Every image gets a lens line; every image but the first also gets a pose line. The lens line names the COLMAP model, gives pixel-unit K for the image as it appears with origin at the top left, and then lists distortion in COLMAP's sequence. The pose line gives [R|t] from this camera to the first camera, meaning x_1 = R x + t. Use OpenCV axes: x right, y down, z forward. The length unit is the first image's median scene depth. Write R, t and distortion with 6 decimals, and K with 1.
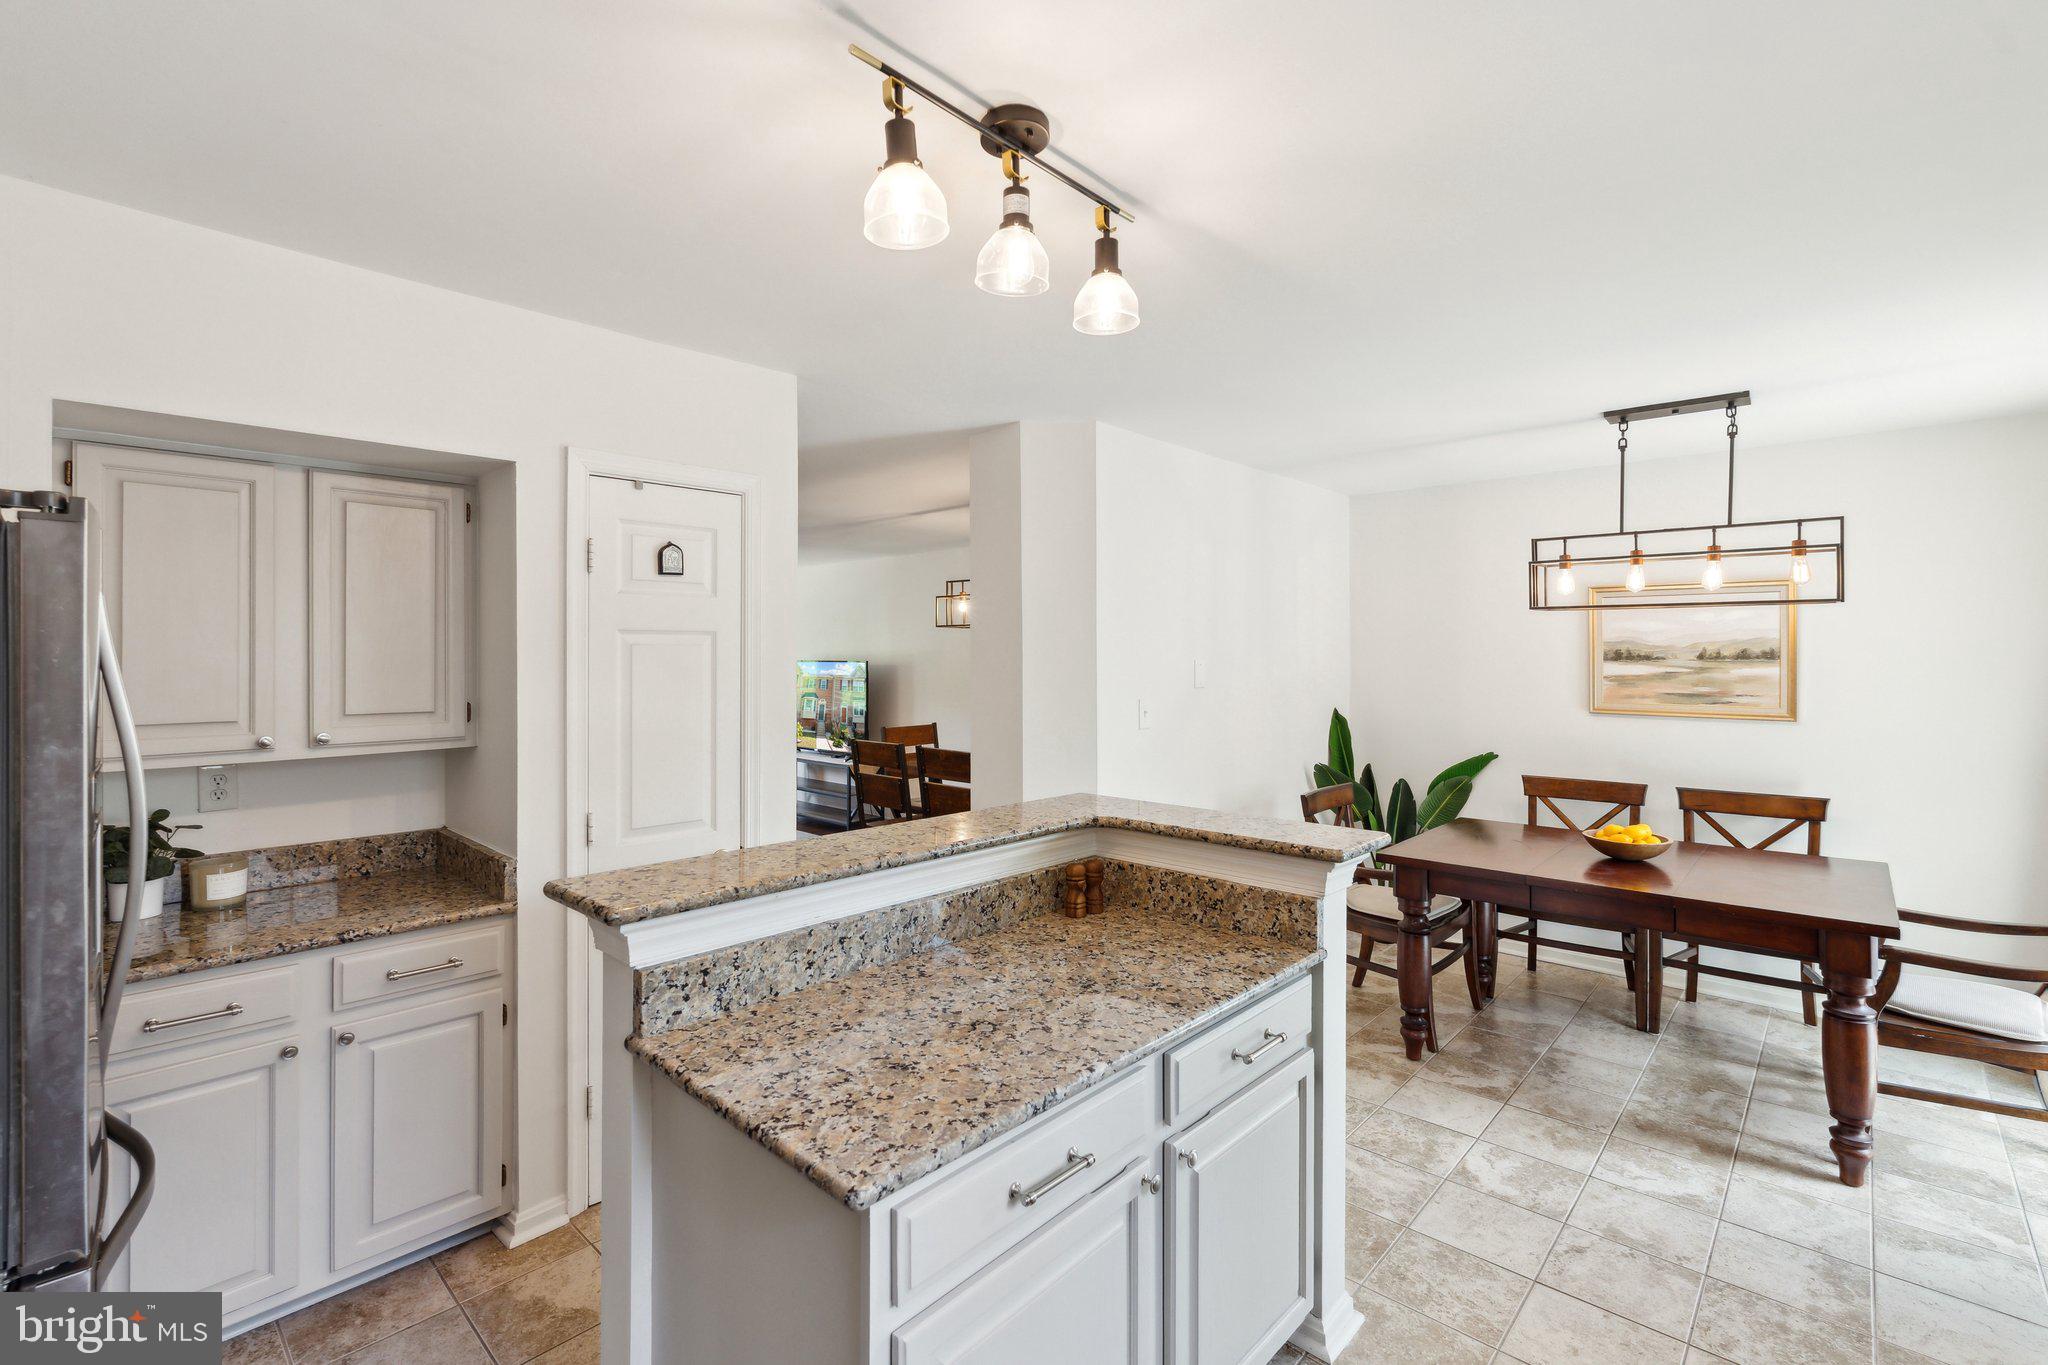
lens RADIAL K [[905.4, 0, 1016.1], [0, 905.4, 656.0], [0, 0, 1]] dist [0.000190, 0.000172]
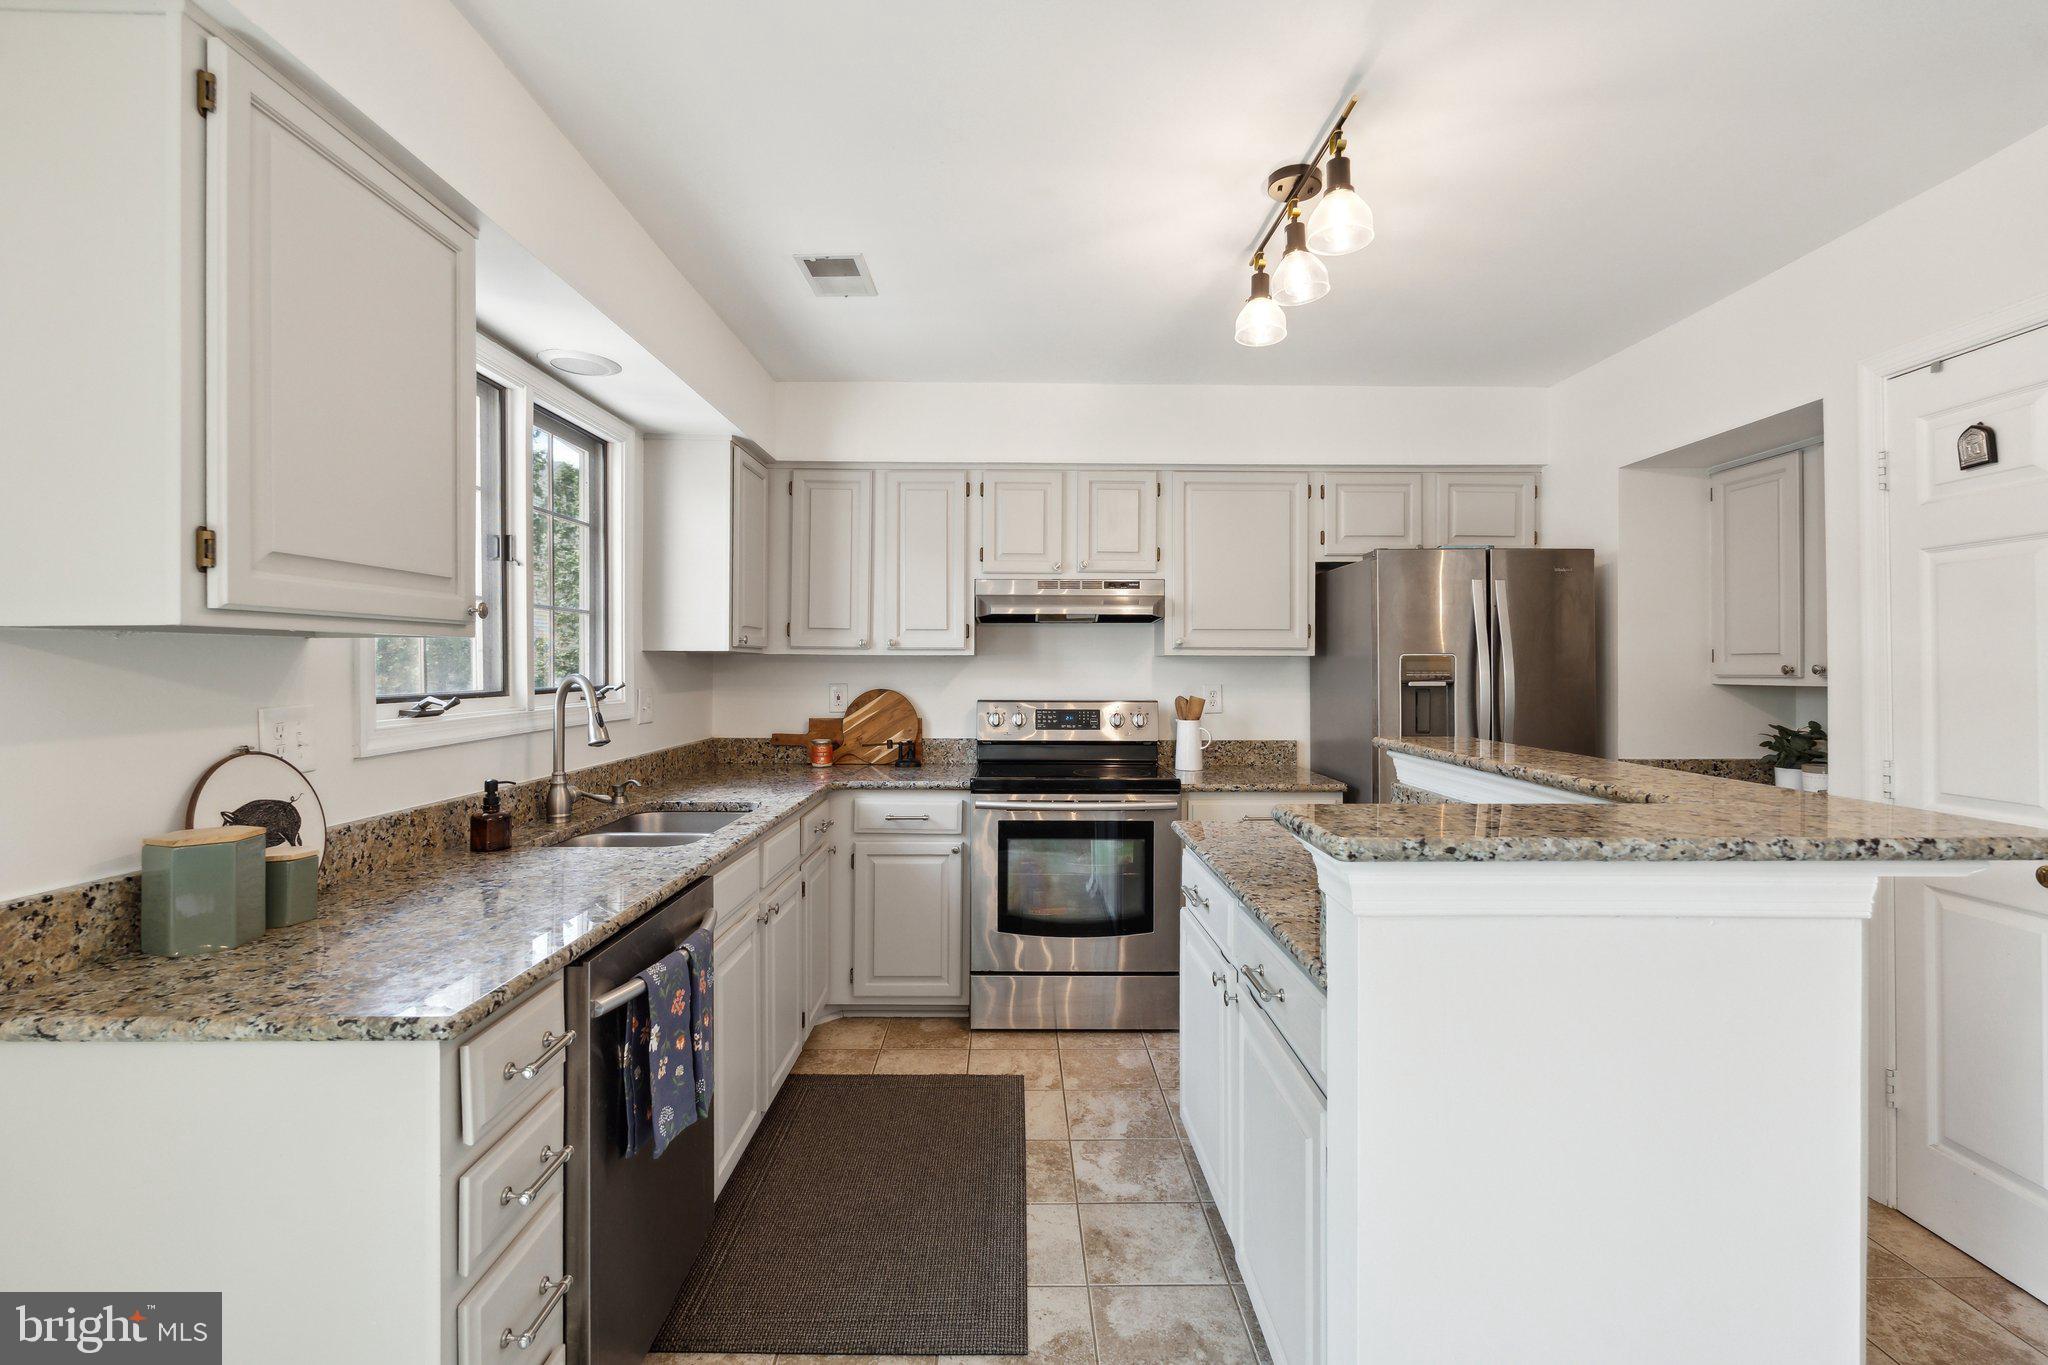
lens RADIAL K [[922.2, 0, 1022.8], [0, 922.2, 657.3], [0, 0, 1]] dist [-0.010062, 0.000430]
pose [[-0.720776, -0.009999, -0.693096, 0.557334], [-0.002060, 0.999922, -0.012282, 0.062300], [0.693165, -0.007425, -0.720741, 0.774549]]
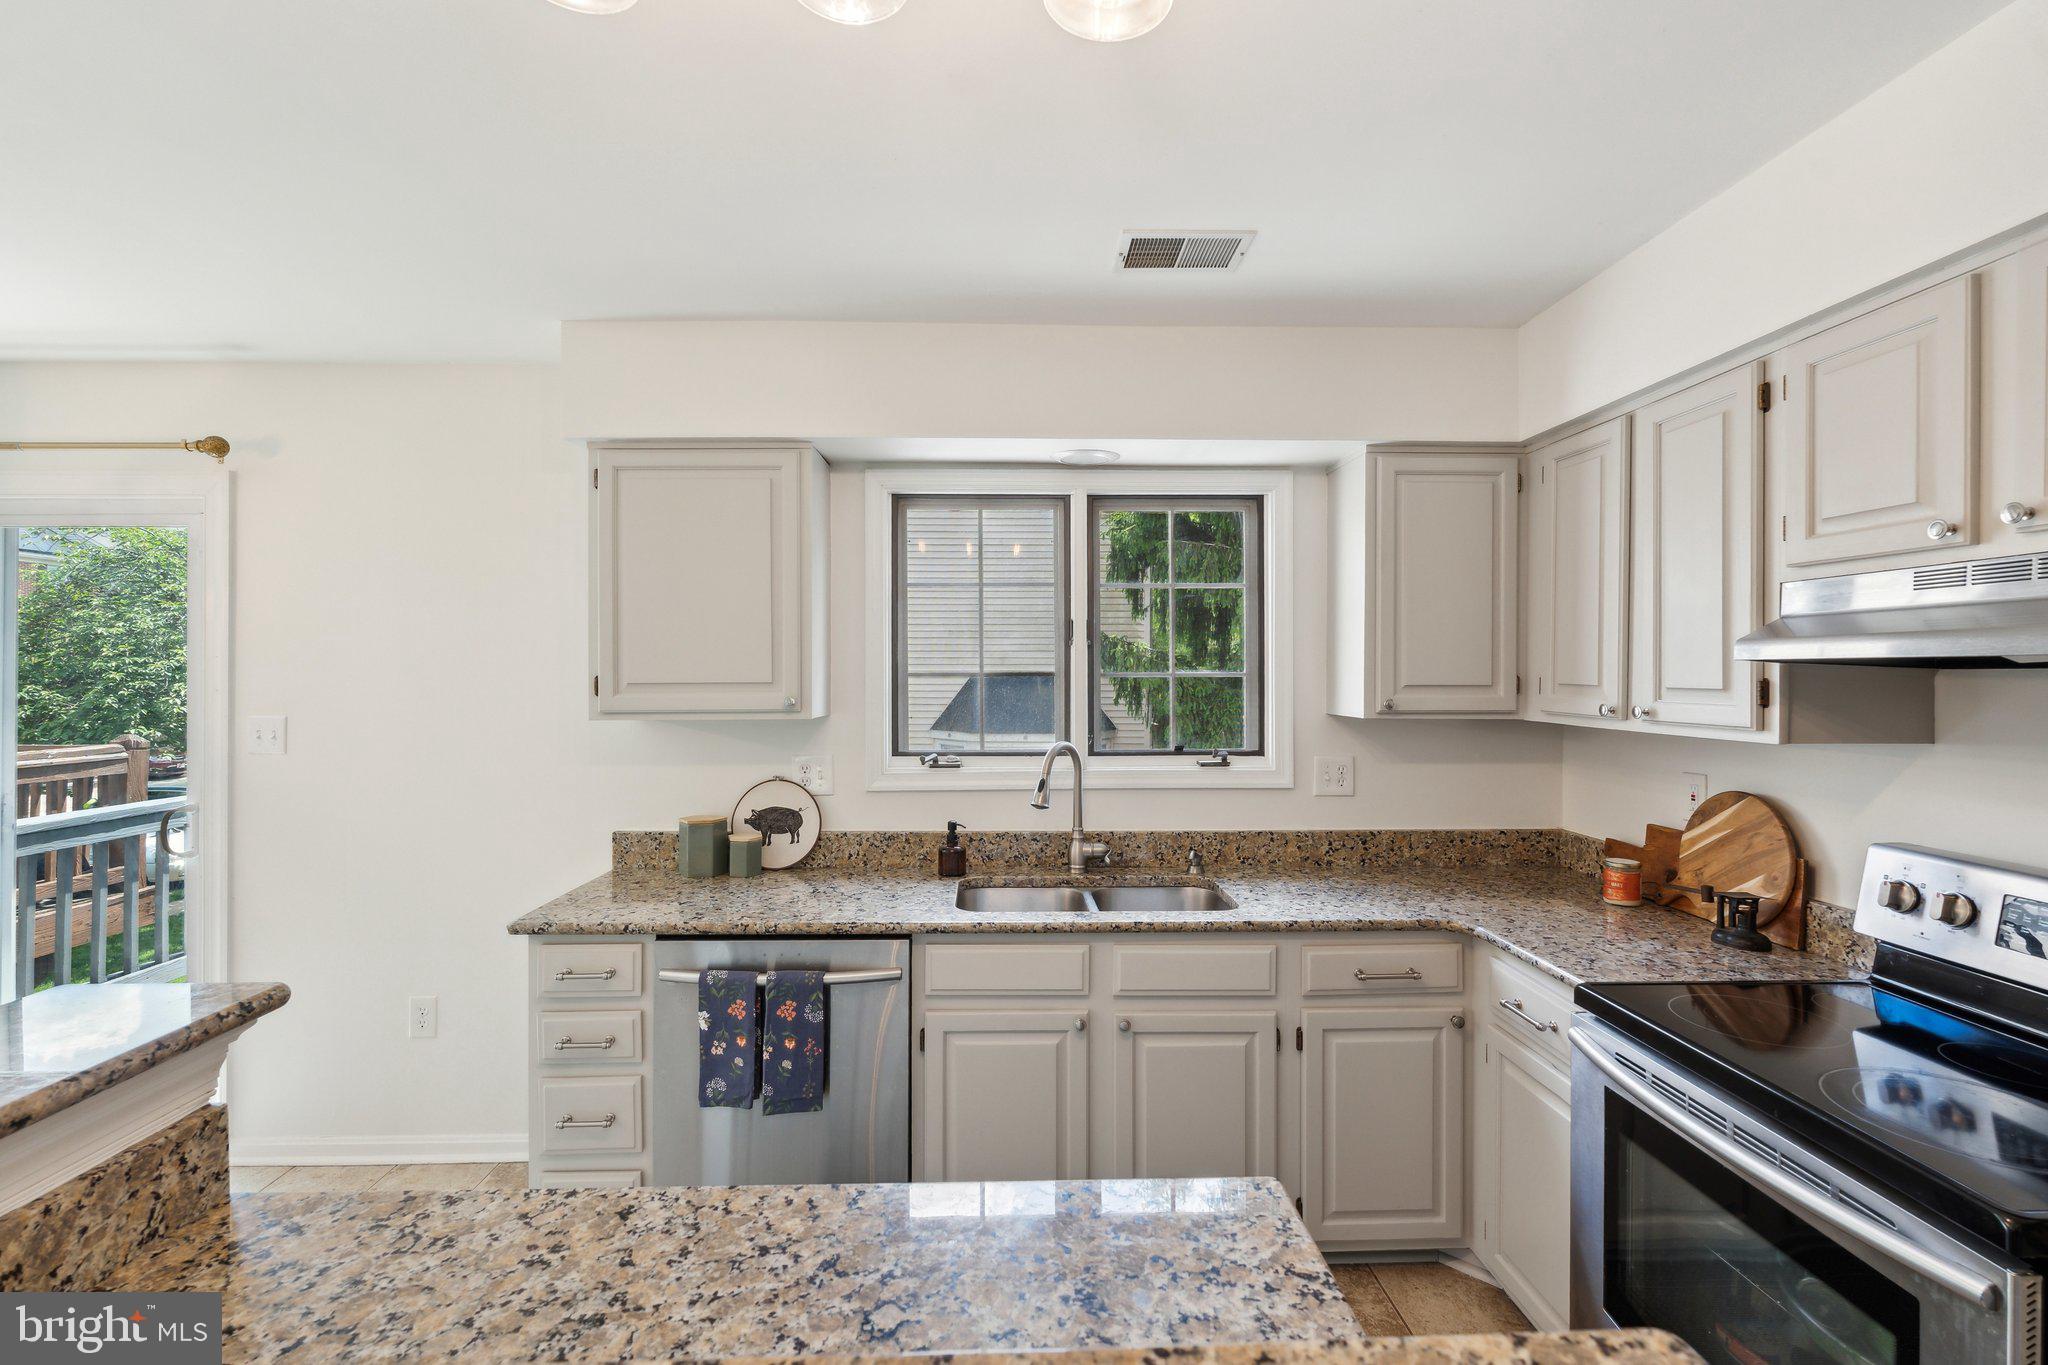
lens RADIAL K [[918.0, 0, 1017.4], [0, 918.0, 675.1], [0, 0, 1]] dist [-0.003987, 0.000522]
pose [[-0.706134, -0.003624, 0.708069, -0.220157], [-0.003361, 0.999993, 0.001767, 0.008434], [-0.708071, -0.001132, -0.706141, 0.608903]]
